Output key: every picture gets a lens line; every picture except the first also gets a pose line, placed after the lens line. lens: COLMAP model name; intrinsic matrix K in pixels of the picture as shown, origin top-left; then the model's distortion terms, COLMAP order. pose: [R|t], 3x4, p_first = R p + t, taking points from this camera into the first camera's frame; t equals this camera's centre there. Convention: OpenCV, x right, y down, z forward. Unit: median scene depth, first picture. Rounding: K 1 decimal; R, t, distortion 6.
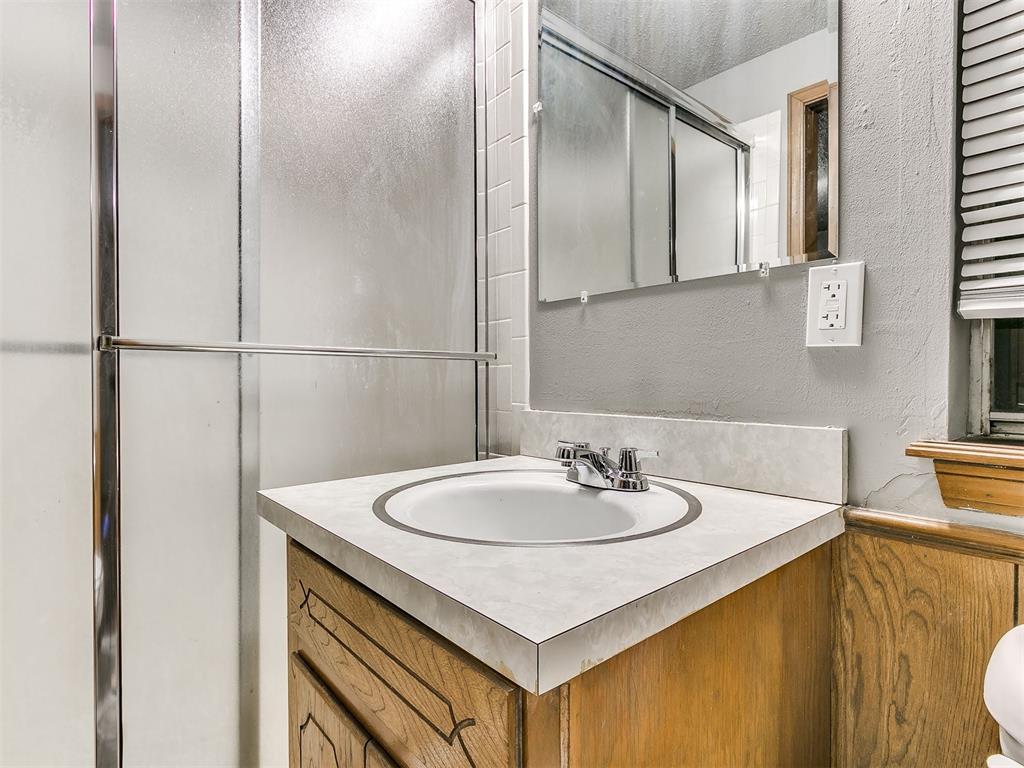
lens RADIAL K [[540.4, 0, 489.4], [0, 540.4, 382.3], [0, 0, 1]] dist [0.009244, -0.002727]
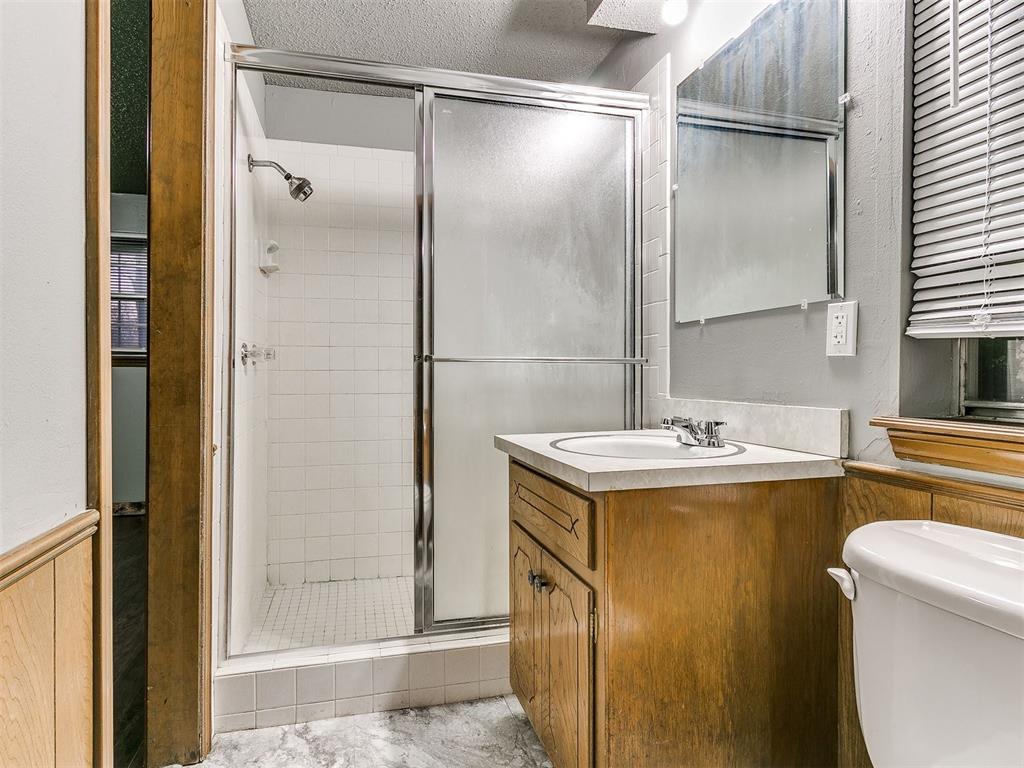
lens RADIAL K [[540.4, 0, 505.4], [0, 540.4, 379.1], [0, 0, 1]] dist [0.009244, -0.002727]
pose [[0.927459, 0.005871, -0.373880, 0.309305], [-0.005830, 0.999982, 0.001240, 0.002977], [0.373880, 0.001030, 0.927476, -0.732183]]
